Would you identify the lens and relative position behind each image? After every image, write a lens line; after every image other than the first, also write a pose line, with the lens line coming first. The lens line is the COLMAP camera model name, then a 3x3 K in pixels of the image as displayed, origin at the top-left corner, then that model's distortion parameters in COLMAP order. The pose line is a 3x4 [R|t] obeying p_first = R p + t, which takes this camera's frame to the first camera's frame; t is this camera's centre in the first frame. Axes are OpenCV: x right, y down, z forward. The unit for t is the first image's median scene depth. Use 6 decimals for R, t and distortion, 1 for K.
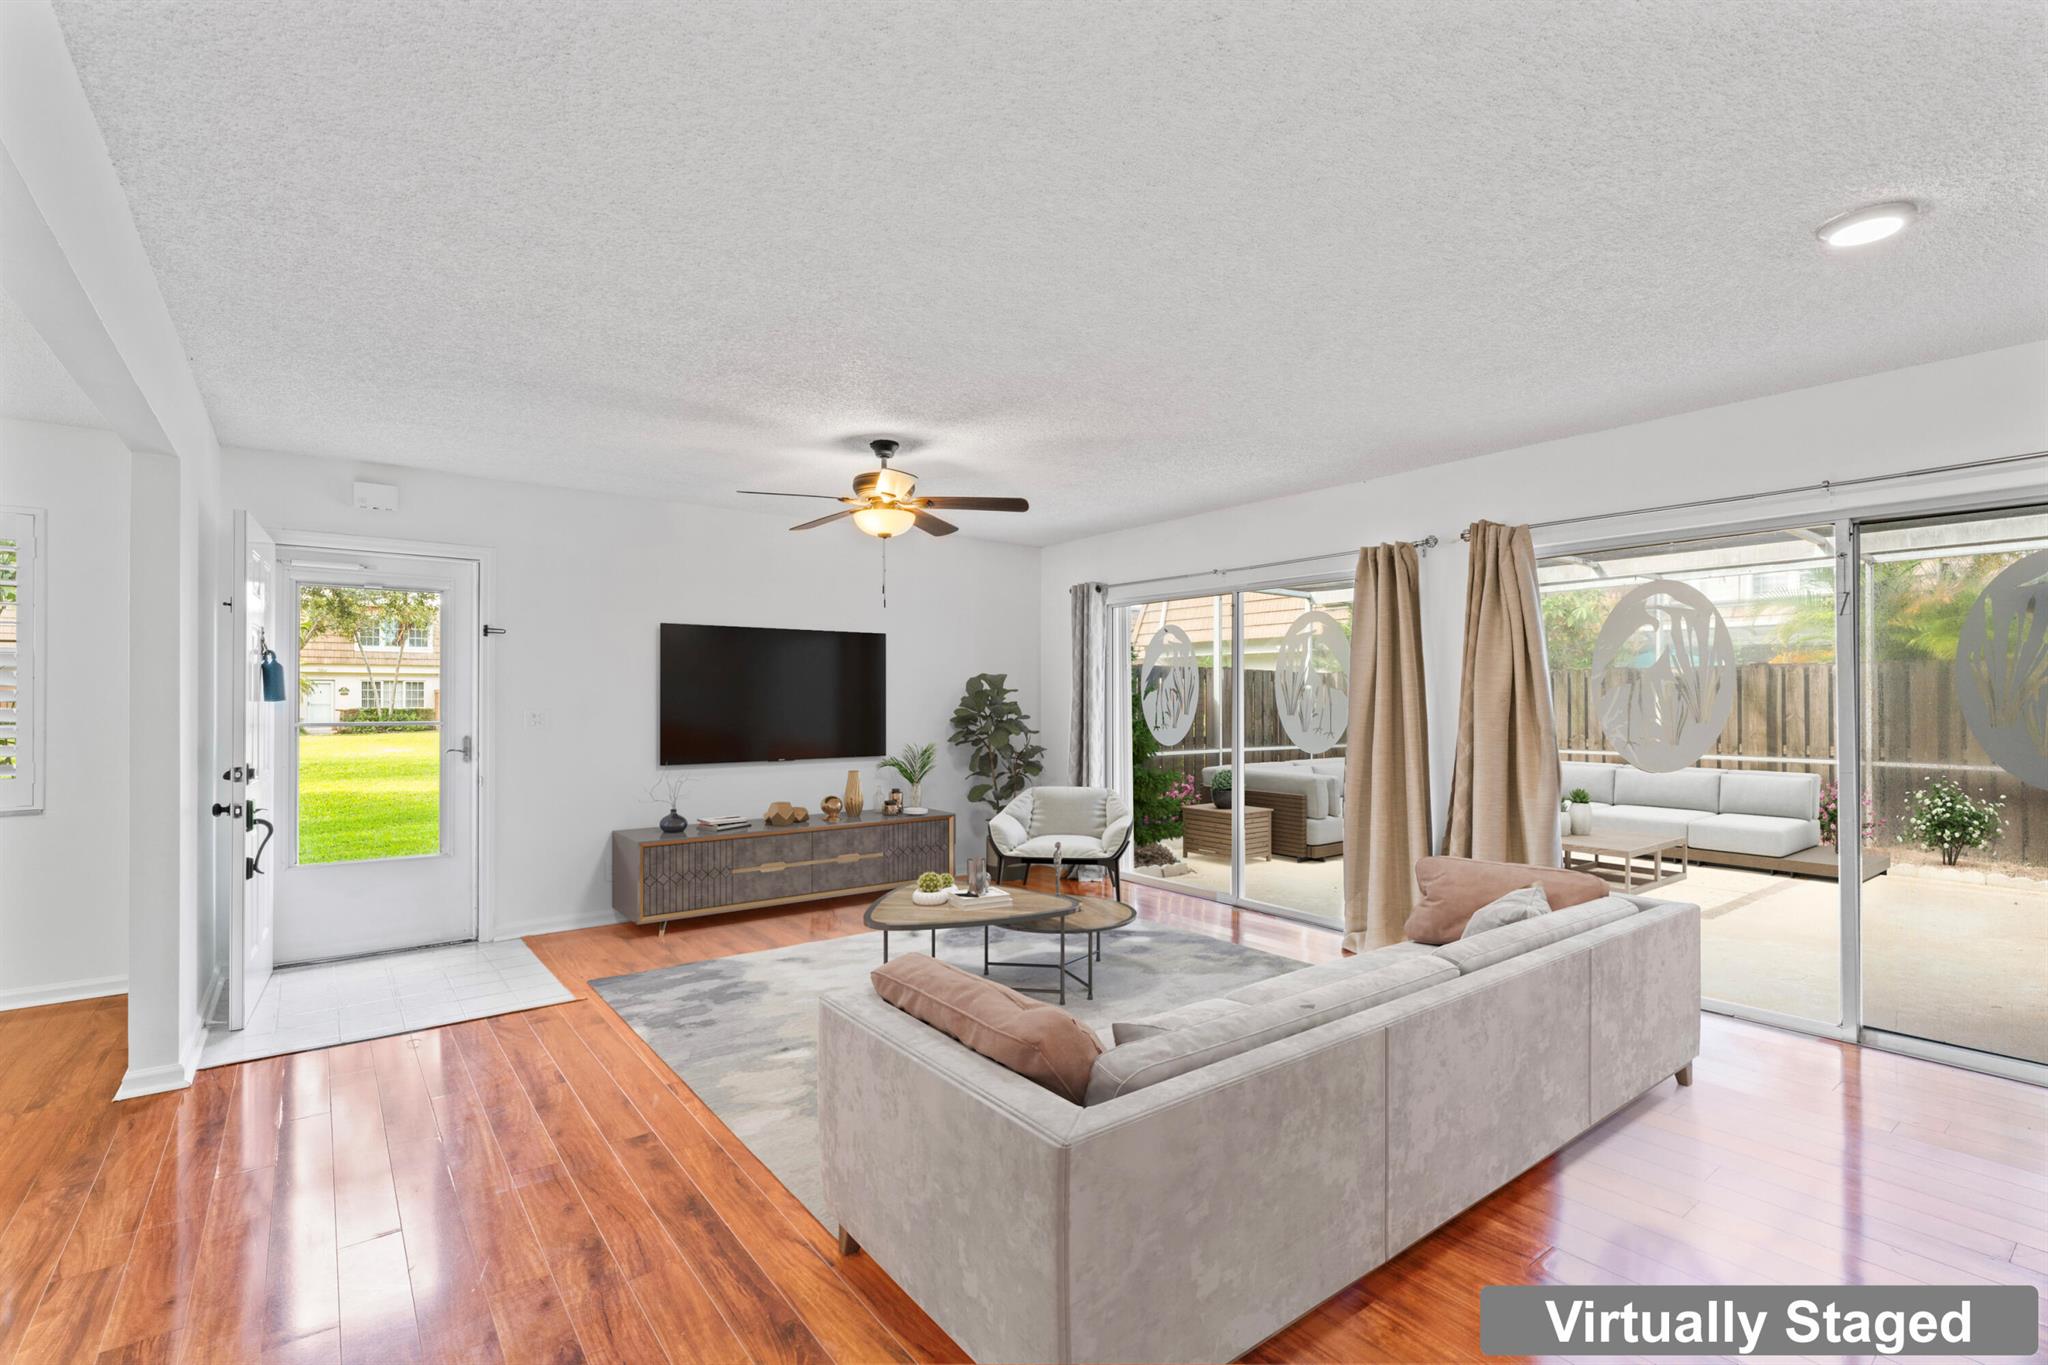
lens RADIAL K [[919.7, 0, 1007.4], [0, 919.7, 688.8], [0, 0, 1]] dist [-0.001628, 0.000898]
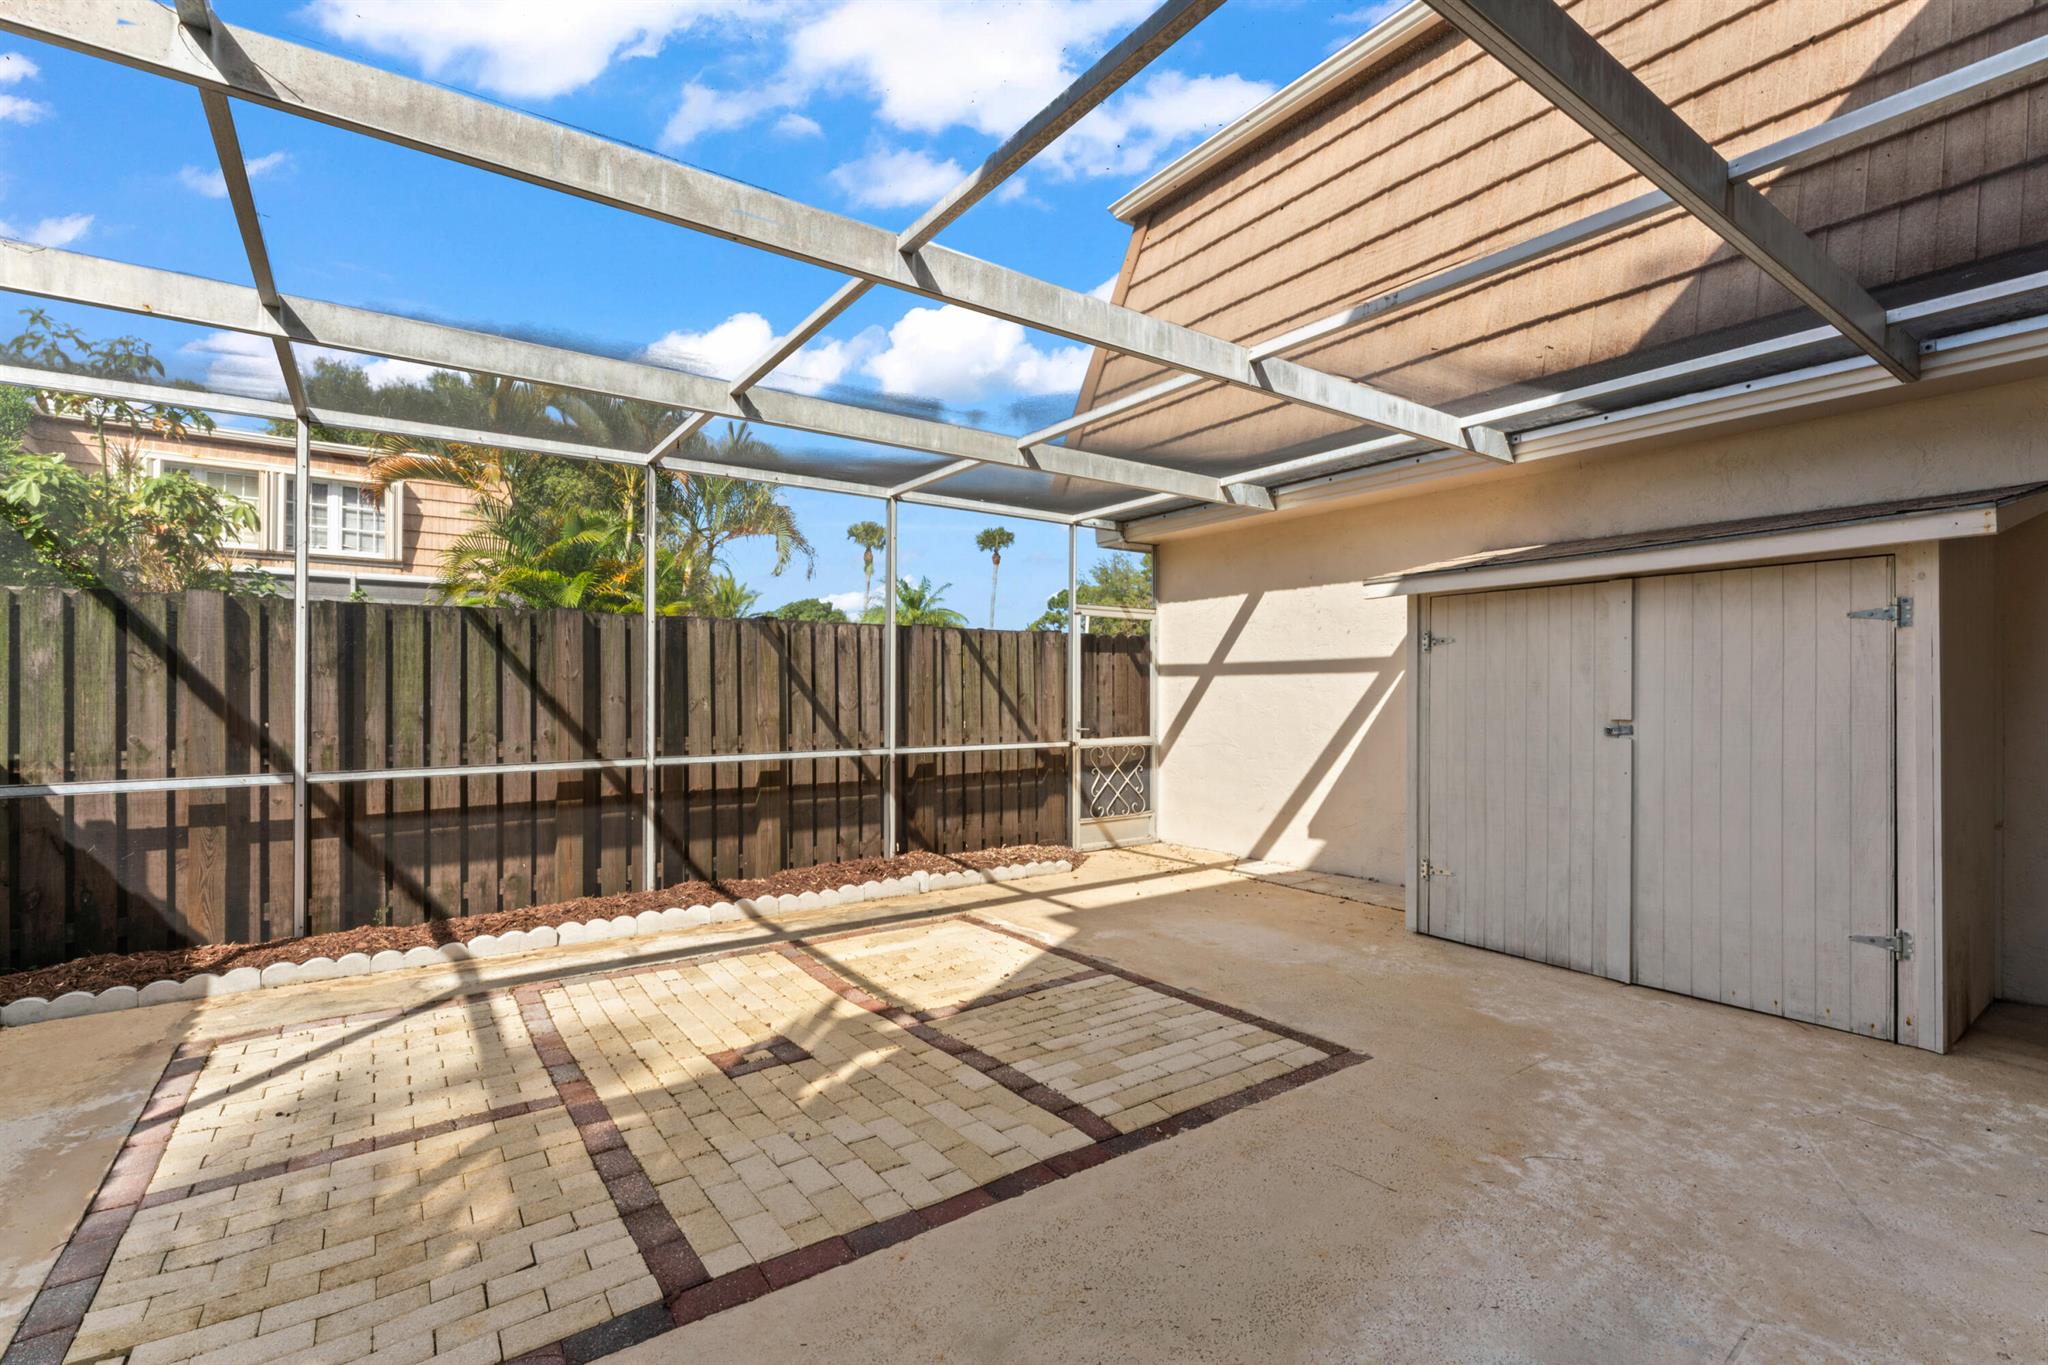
lens RADIAL K [[912.5, 0, 1040.7], [0, 912.5, 678.1], [0, 0, 1]] dist [-0.004968, 0.002062]
pose [[0.007691, 0.013142, 0.999884, 0.272409], [-0.012974, 0.999831, -0.013041, 0.049013], [-0.999886, -0.012873, 0.007860, 1.593386]]
